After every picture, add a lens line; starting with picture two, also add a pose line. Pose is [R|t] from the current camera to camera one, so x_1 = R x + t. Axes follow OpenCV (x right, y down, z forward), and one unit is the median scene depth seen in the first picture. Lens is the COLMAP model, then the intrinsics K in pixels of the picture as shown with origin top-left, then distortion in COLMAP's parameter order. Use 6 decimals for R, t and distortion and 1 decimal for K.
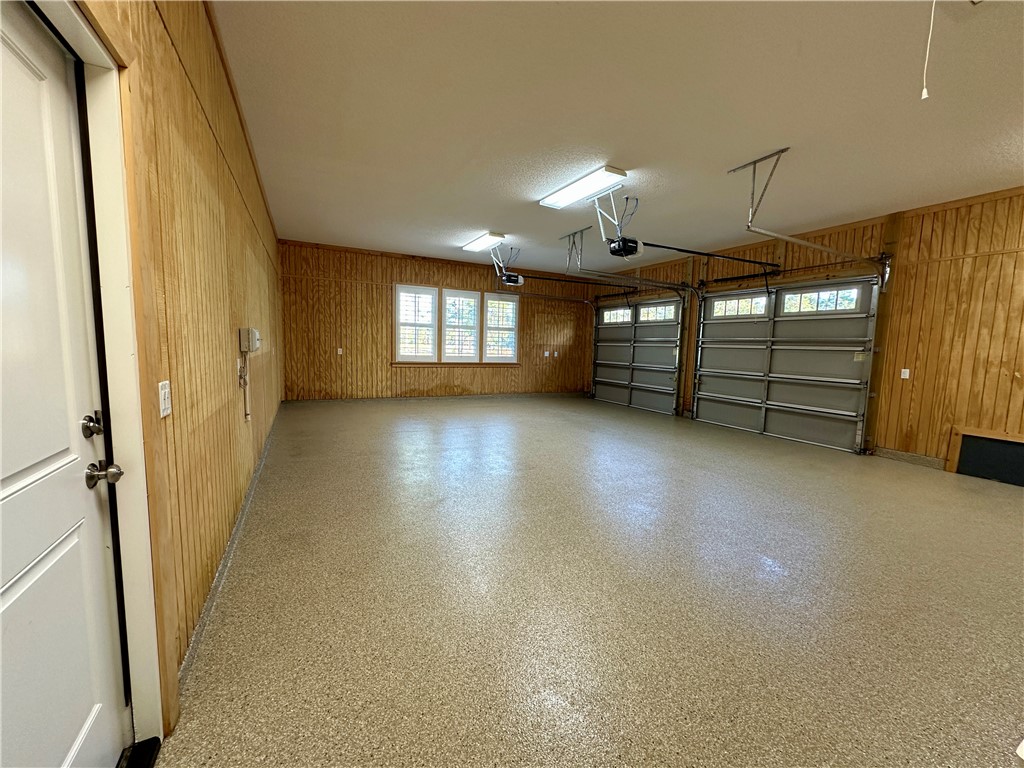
lens RADIAL K [[409.4, 0, 507.2], [0, 409.4, 384.6], [0, 0, 1]] dist [0.000623, 0.000228]
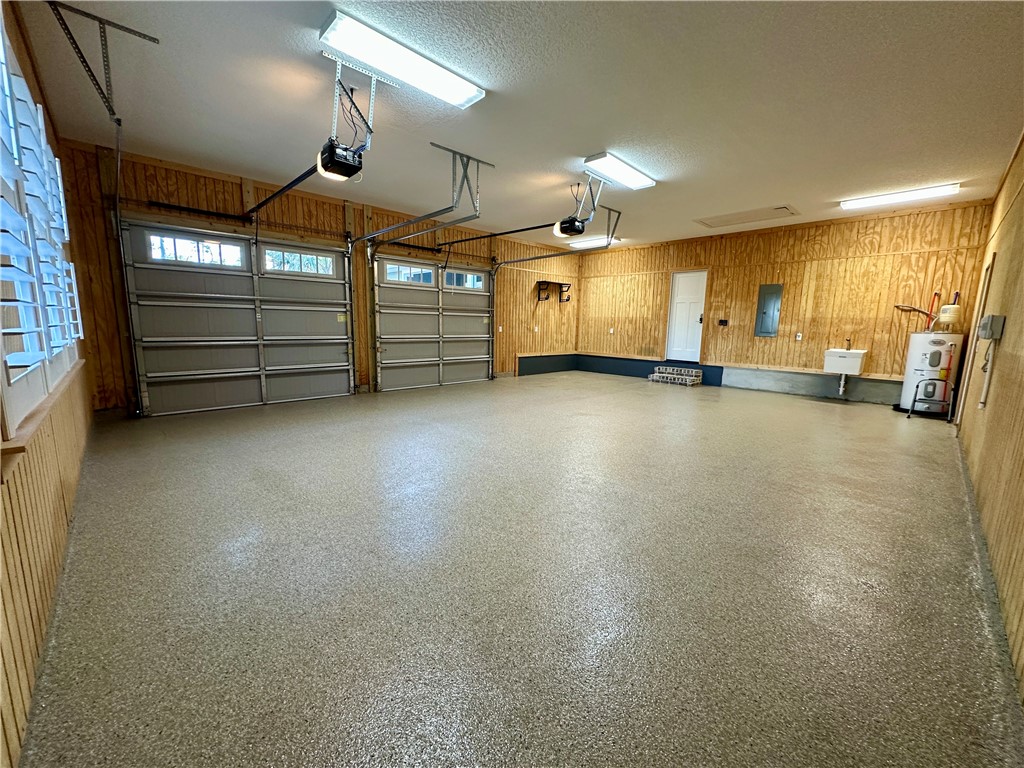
lens RADIAL K [[409.4, 0, 507.2], [0, 409.4, 384.6], [0, 0, 1]] dist [0.000623, 0.000228]
pose [[-0.284916, -0.183536, 0.940817, -0.512901], [0.058904, 0.976291, 0.208295, -0.108894], [-0.956741, 0.114764, -0.267350, 1.001933]]
